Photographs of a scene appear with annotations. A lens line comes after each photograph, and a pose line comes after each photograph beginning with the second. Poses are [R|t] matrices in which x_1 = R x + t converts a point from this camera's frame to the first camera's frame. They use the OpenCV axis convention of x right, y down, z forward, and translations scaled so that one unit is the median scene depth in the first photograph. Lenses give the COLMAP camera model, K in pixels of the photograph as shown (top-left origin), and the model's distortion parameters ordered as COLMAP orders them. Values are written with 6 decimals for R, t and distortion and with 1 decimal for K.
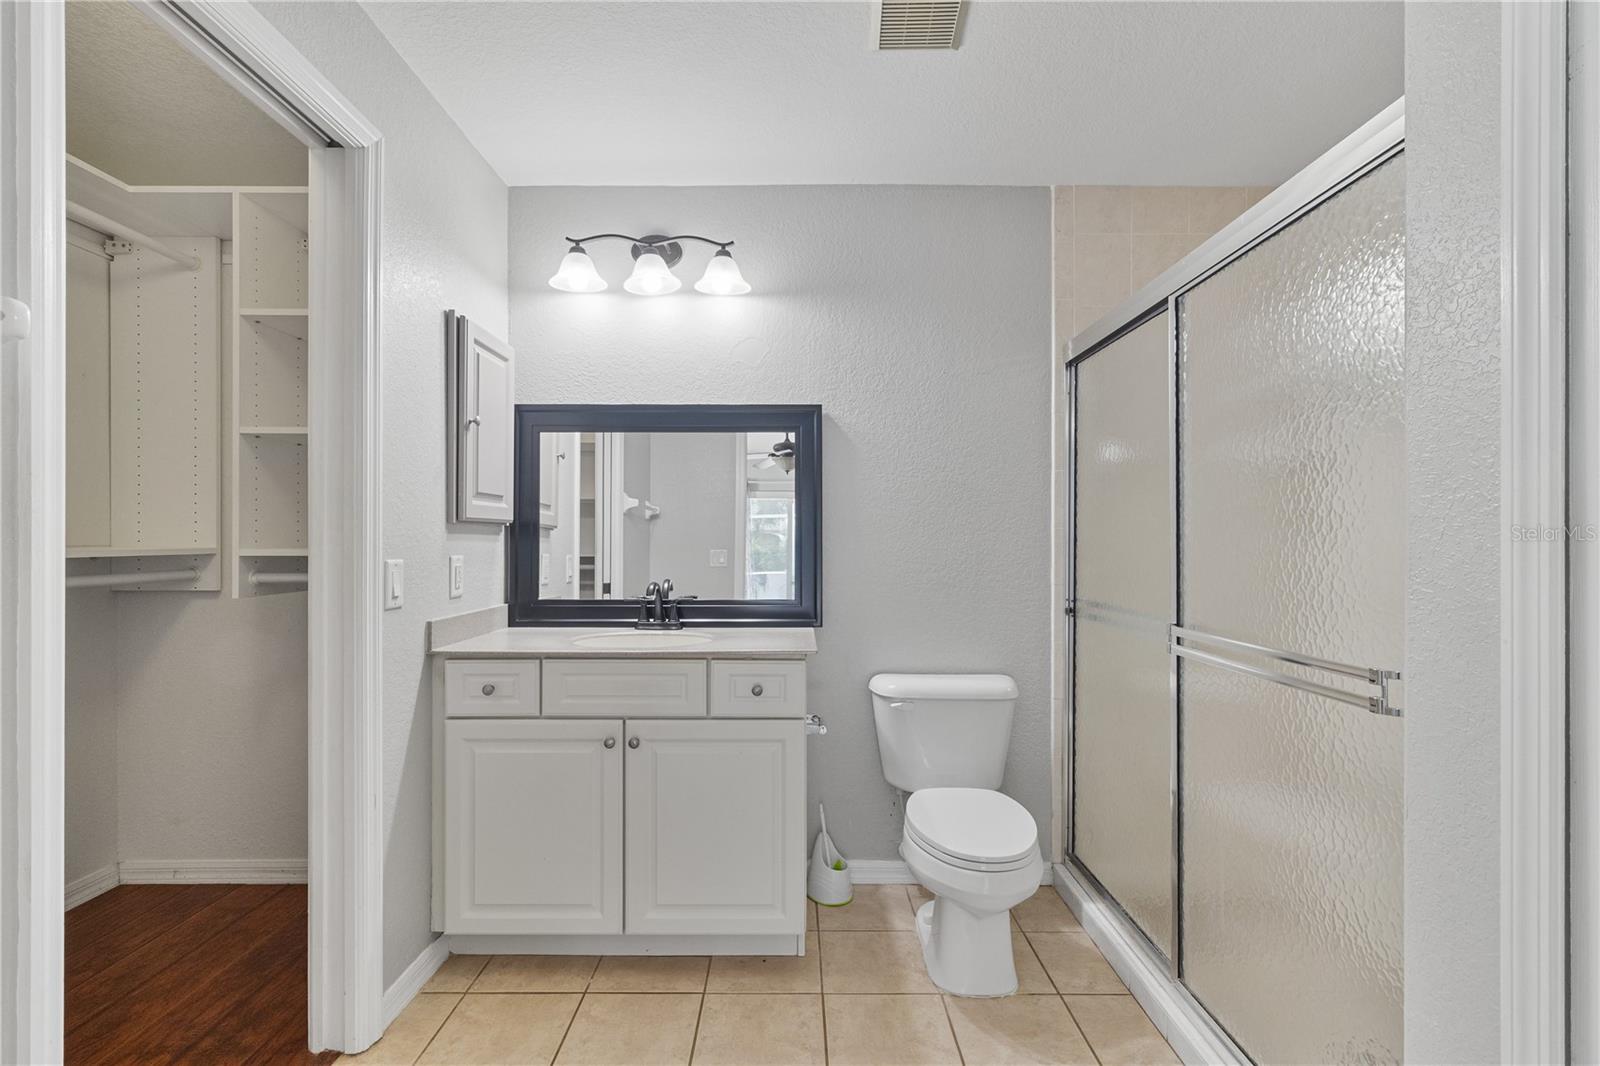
lens RADIAL K [[744.3, 0, 801.9], [0, 744.3, 534.7], [0, 0, 1]] dist [0.002434, -0.001089]
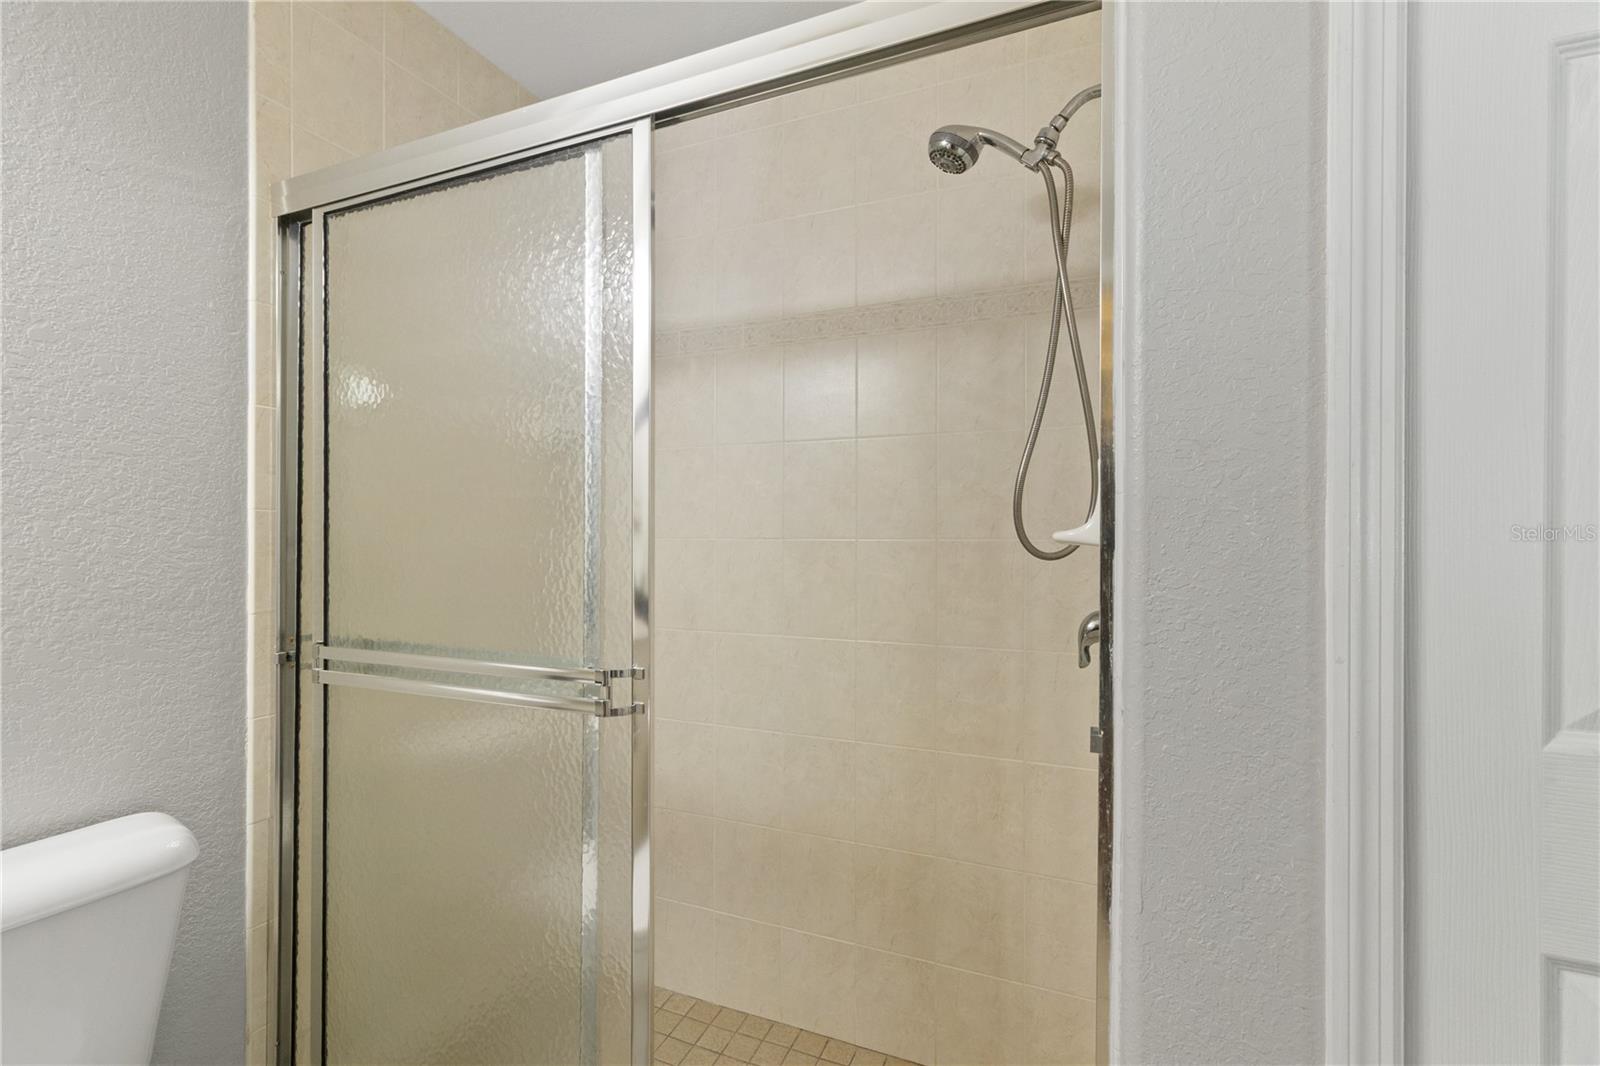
lens RADIAL K [[744.3, 0, 760.4], [0, 744.3, 530.8], [0, 0, 1]] dist [0.002434, -0.001089]
pose [[0.419939, 0.003235, 0.907546, -0.000686], [-0.008079, 0.999967, 0.000174, 0.002845], [-0.907516, -0.007405, 0.419952, 0.429357]]
